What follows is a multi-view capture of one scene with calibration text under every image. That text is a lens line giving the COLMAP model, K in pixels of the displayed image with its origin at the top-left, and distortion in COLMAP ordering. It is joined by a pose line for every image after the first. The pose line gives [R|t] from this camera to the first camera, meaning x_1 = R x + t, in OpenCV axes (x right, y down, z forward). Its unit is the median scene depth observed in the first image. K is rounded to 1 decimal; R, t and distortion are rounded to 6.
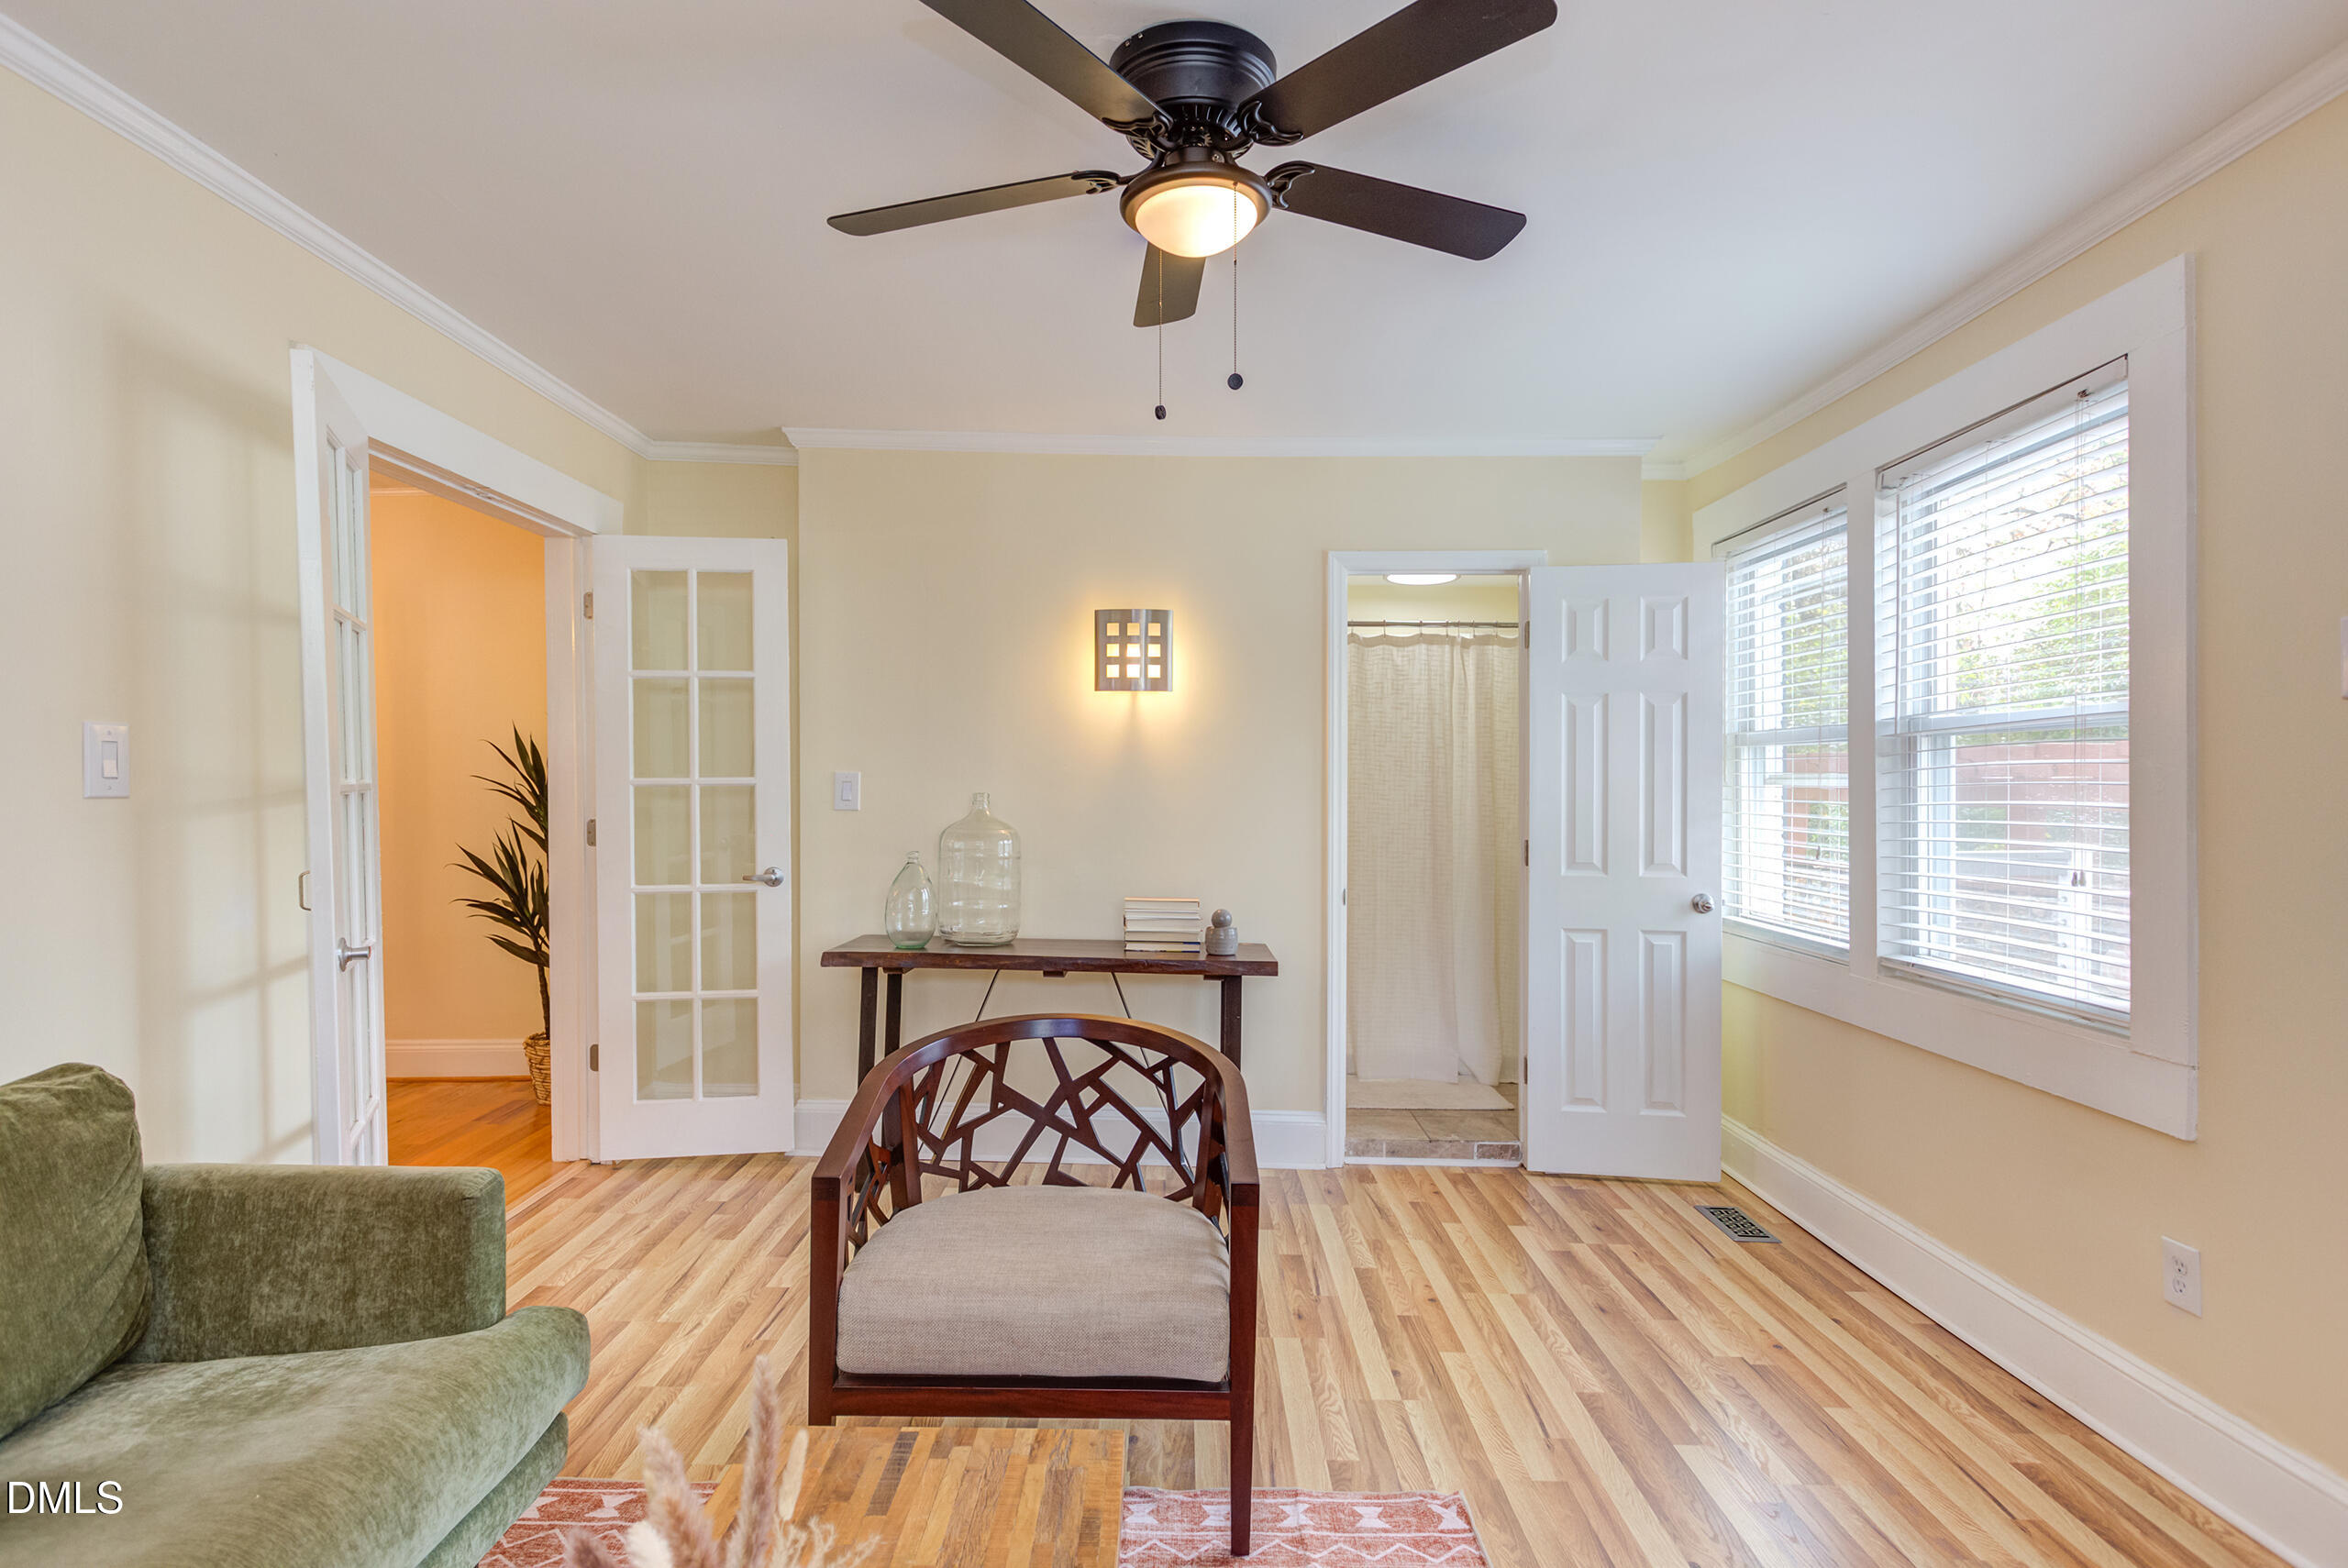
lens RADIAL K [[1207.7, 0, 1163.2], [0, 1207.7, 780.7], [0, 0, 1]] dist [0.011244, 0.000035]
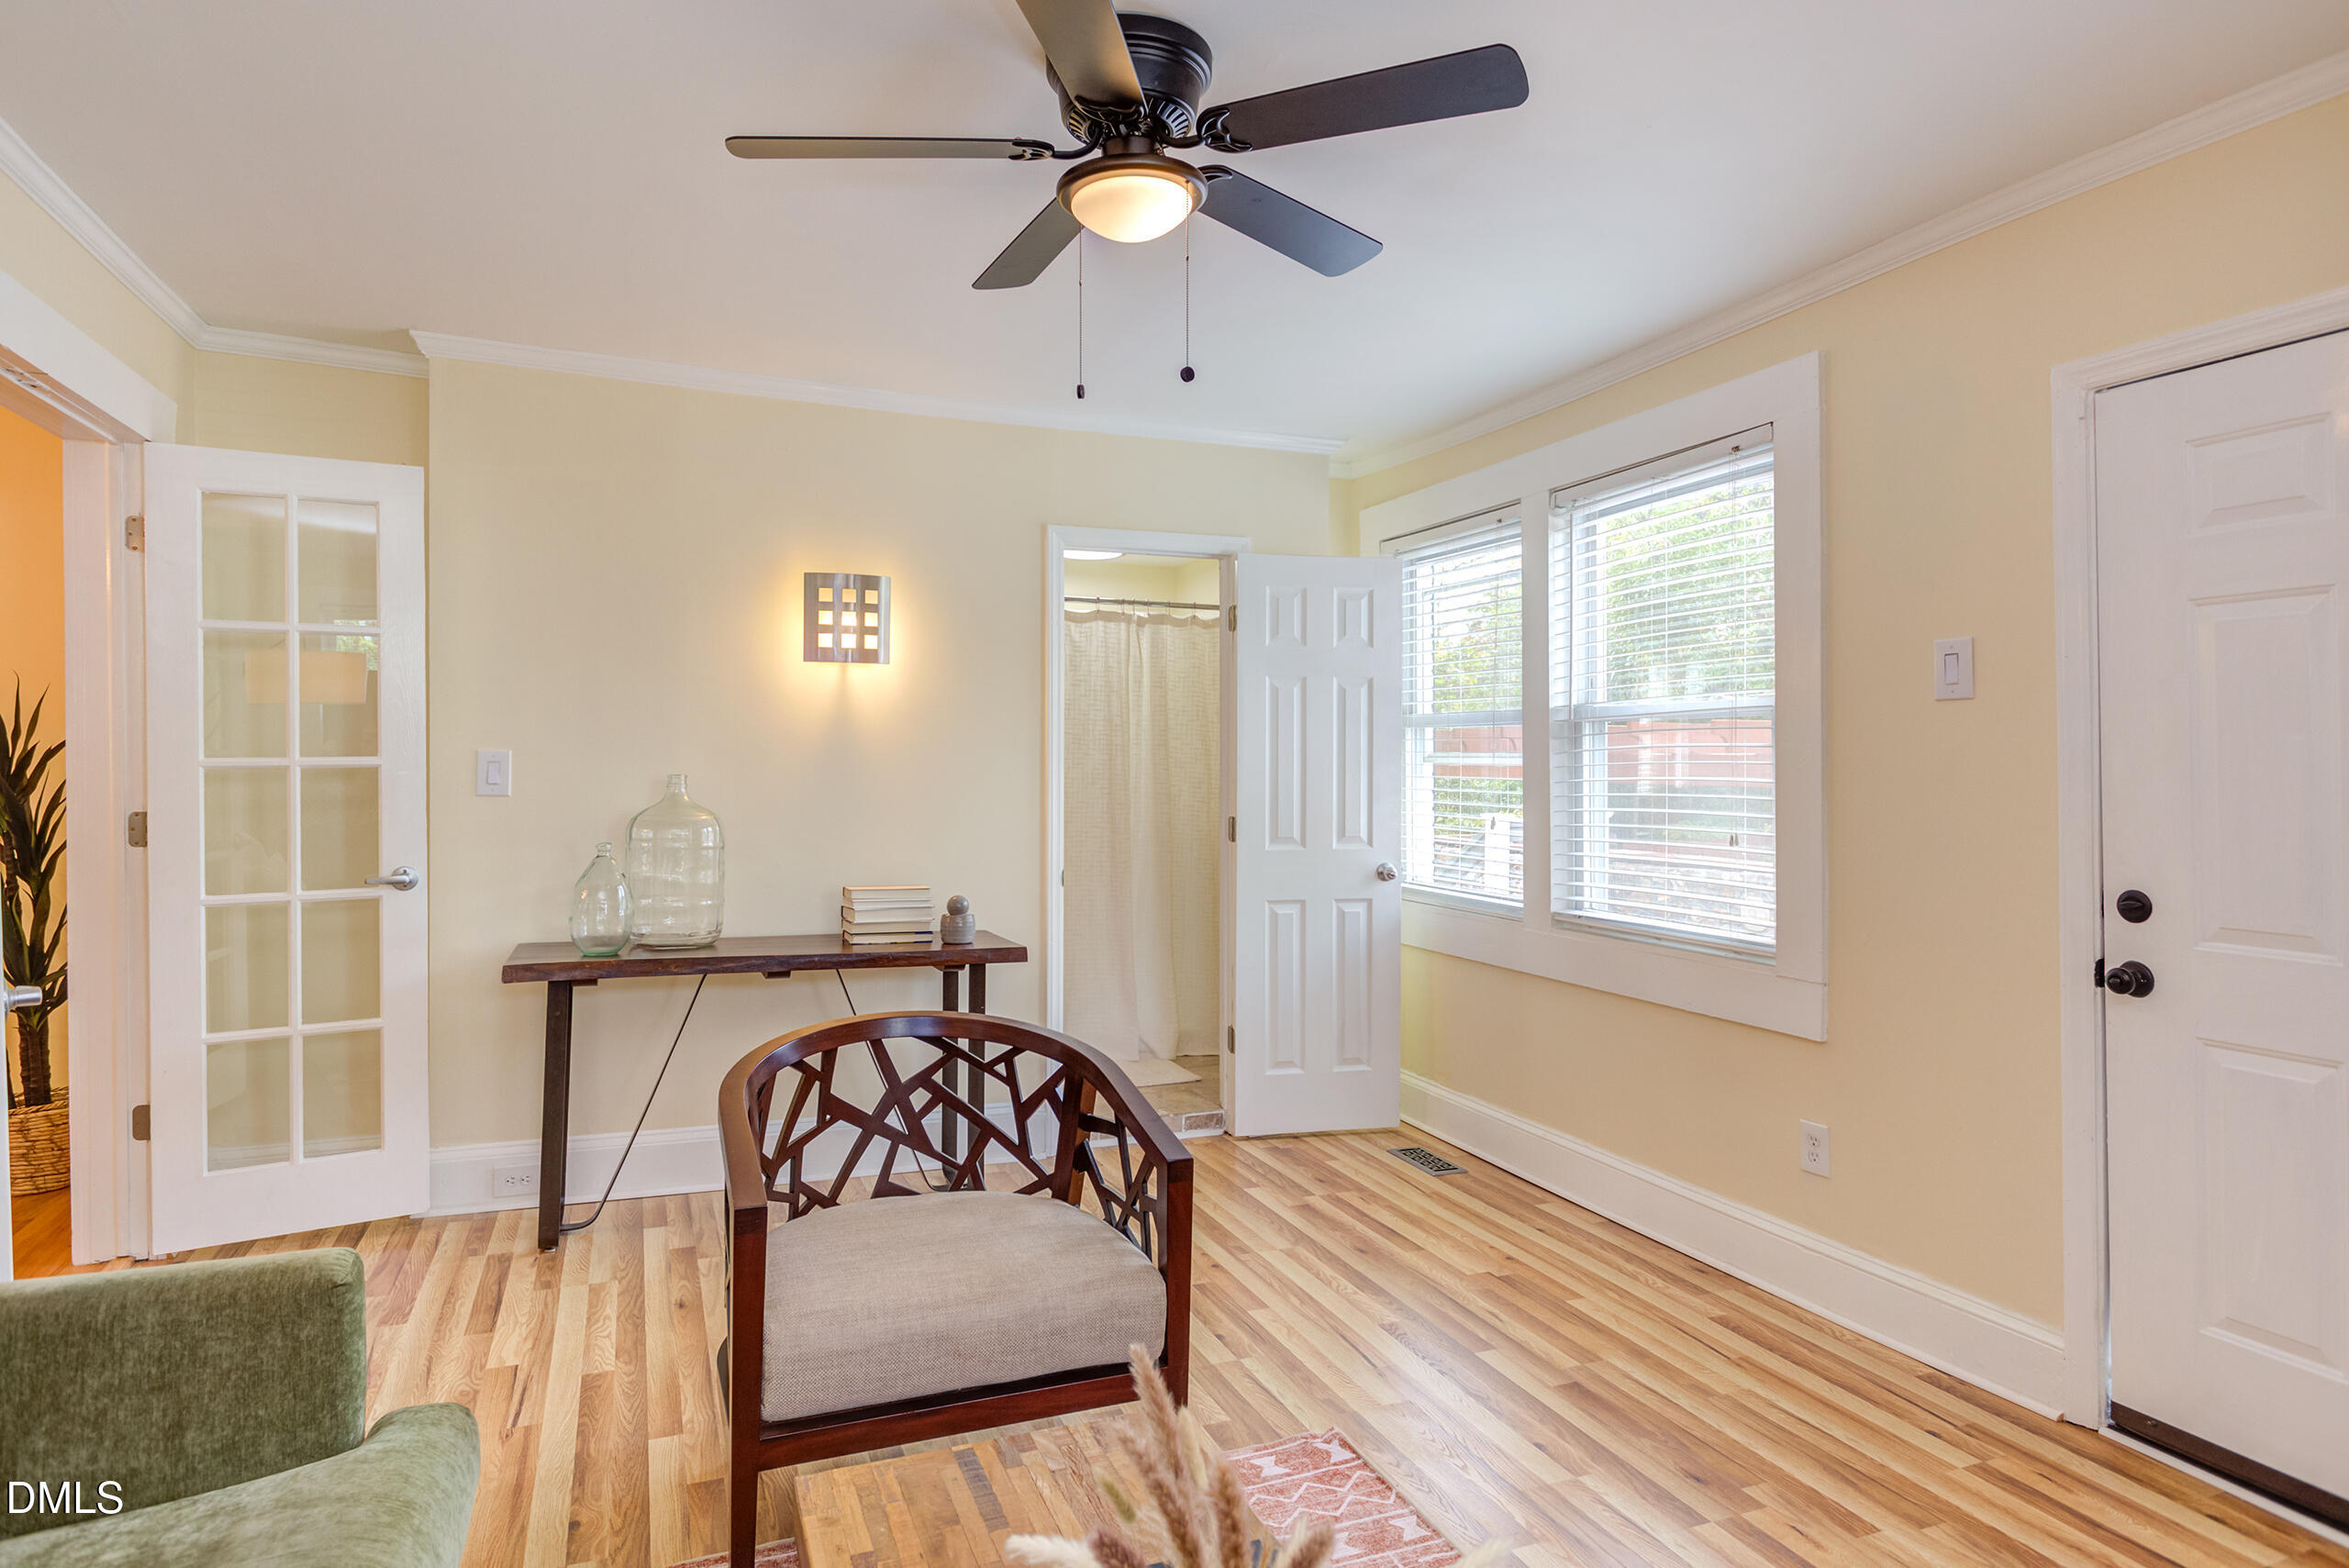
lens RADIAL K [[1294.9, 0, 1151.7], [0, 1294.9, 750.2], [0, 0, 1]] dist [0.003542, -0.002245]
pose [[0.927923, 0.000684, 0.372771, -0.204517], [0.000664, 0.999994, -0.003487, -0.004554], [-0.372771, 0.003483, 0.927917, -0.001979]]
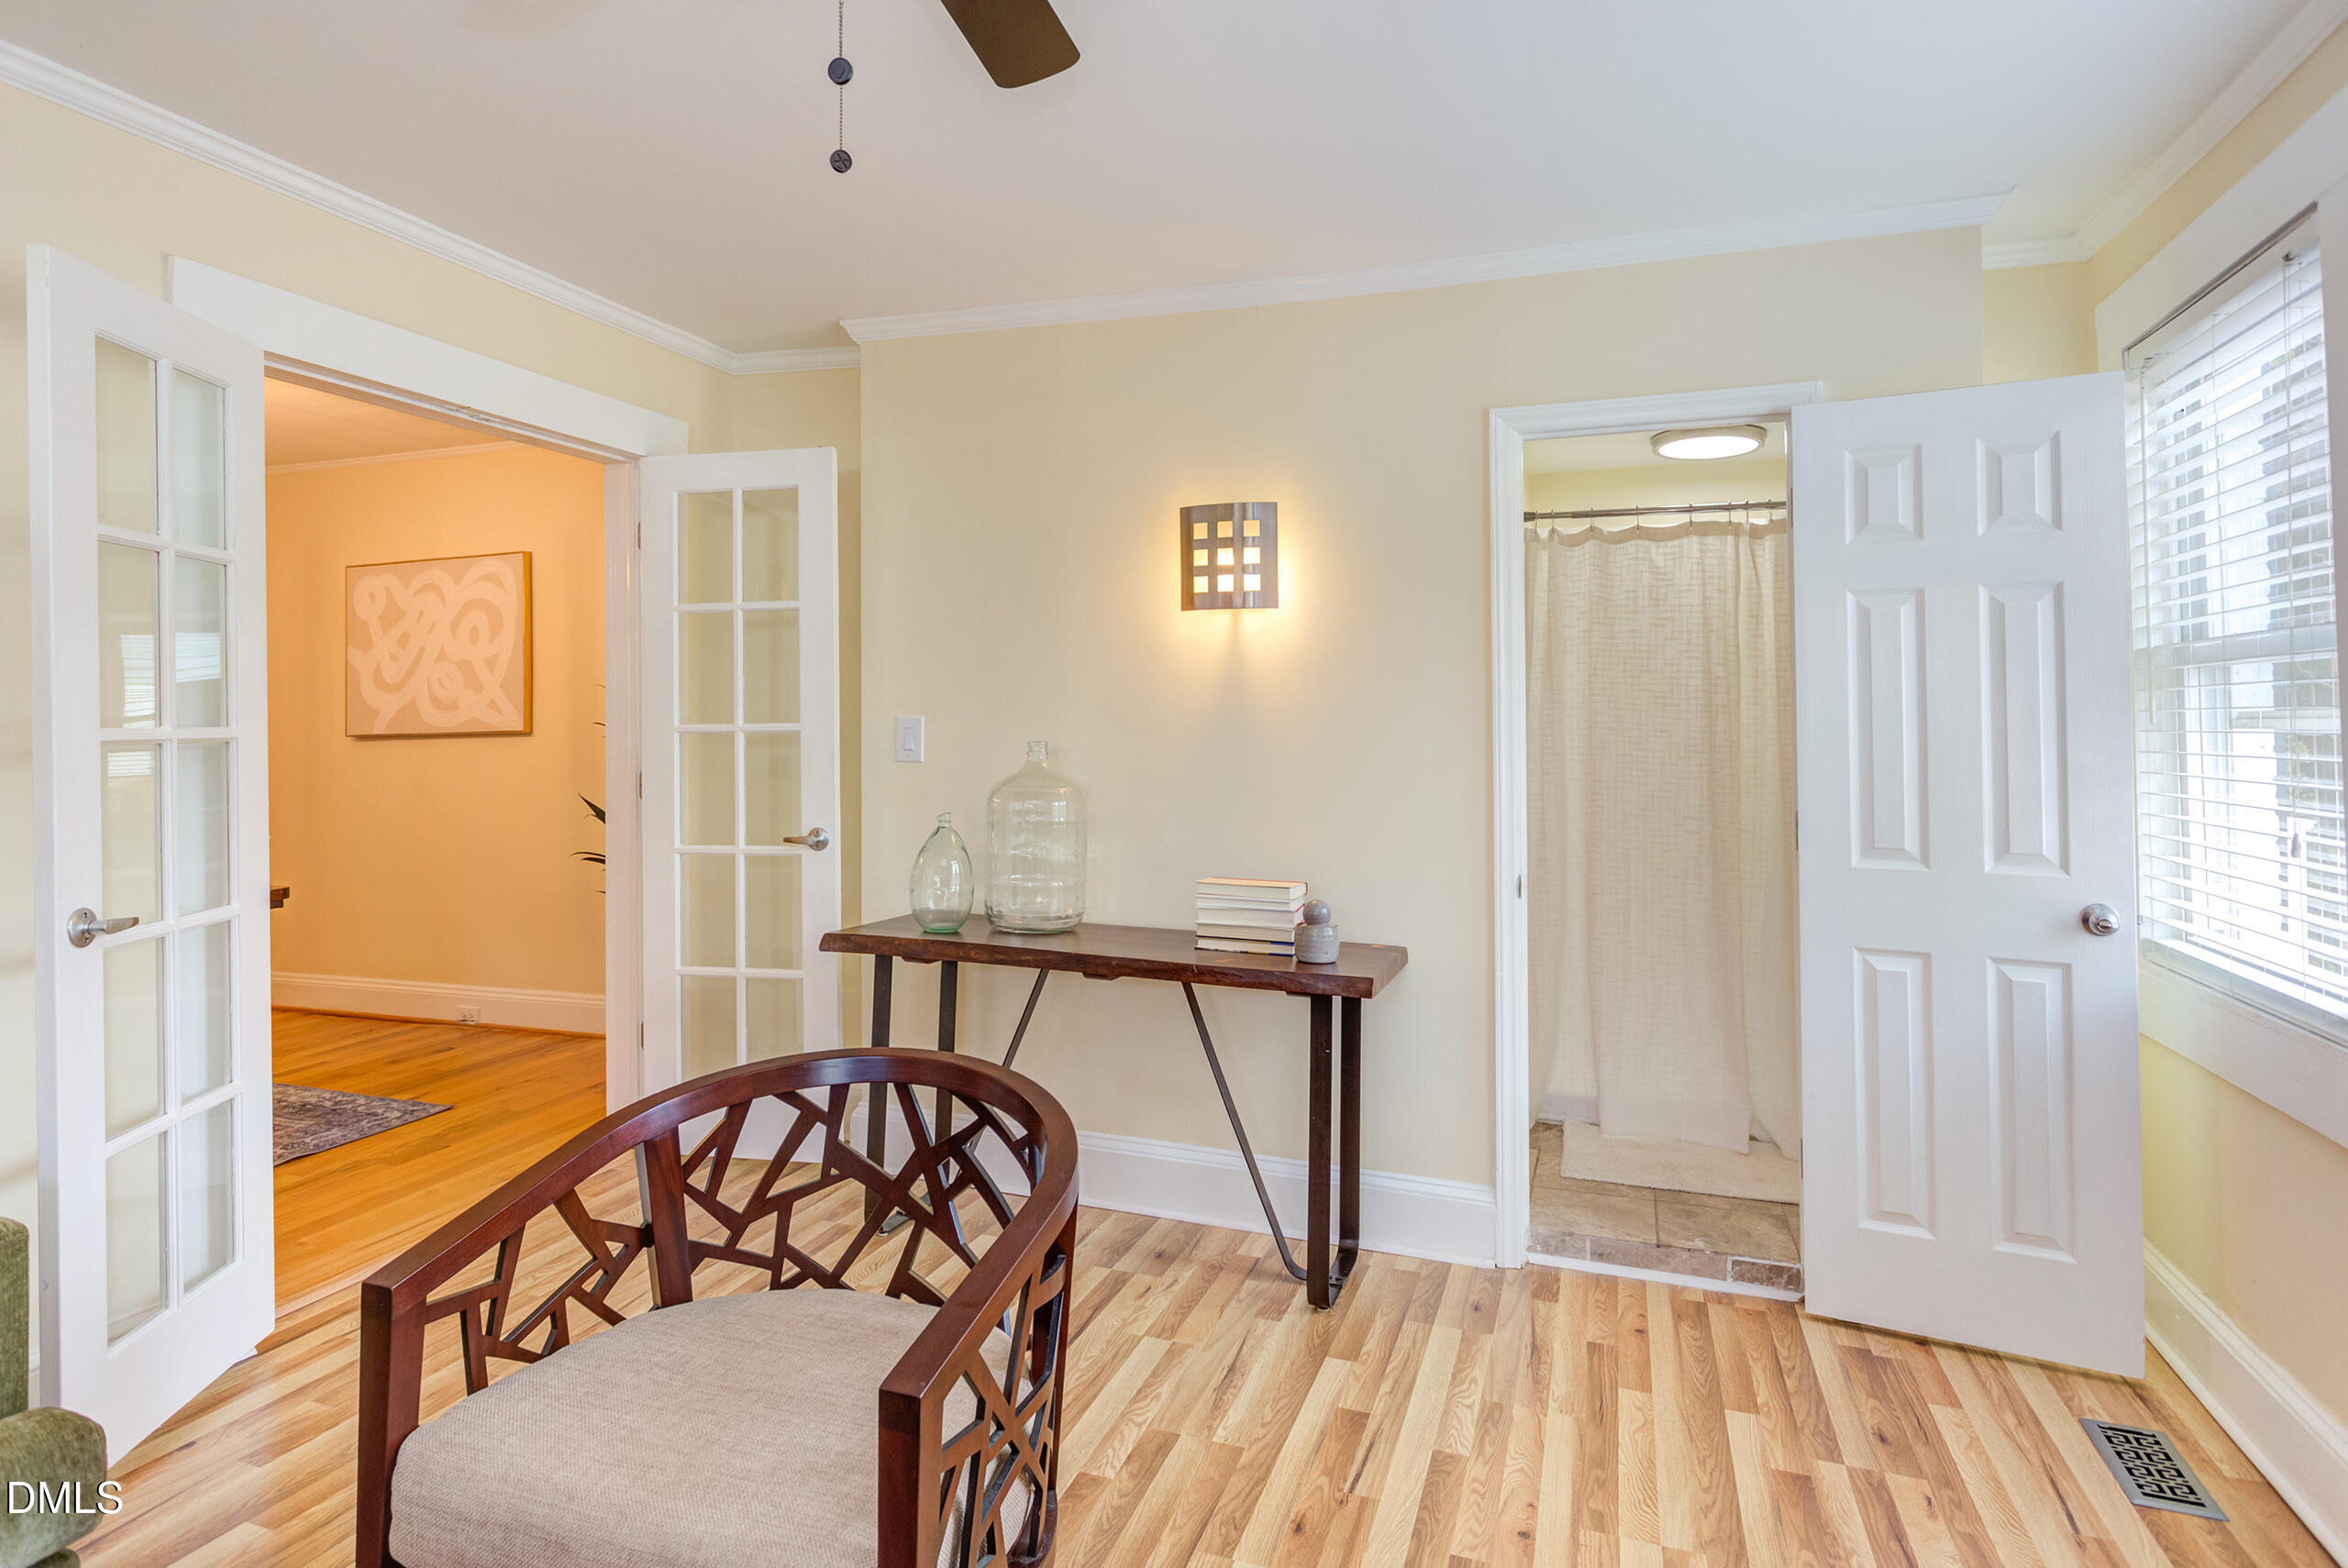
lens RADIAL K [[1278.8, 0, 1155.1], [0, 1278.8, 691.7], [0, 0, 1]] dist [0.001461, -0.000650]
pose [[0.945969, -0.012903, -0.323999, 0.225311], [0.003586, 0.999563, -0.029338, 0.002647], [0.324236, 0.026591, 0.945602, 0.245817]]
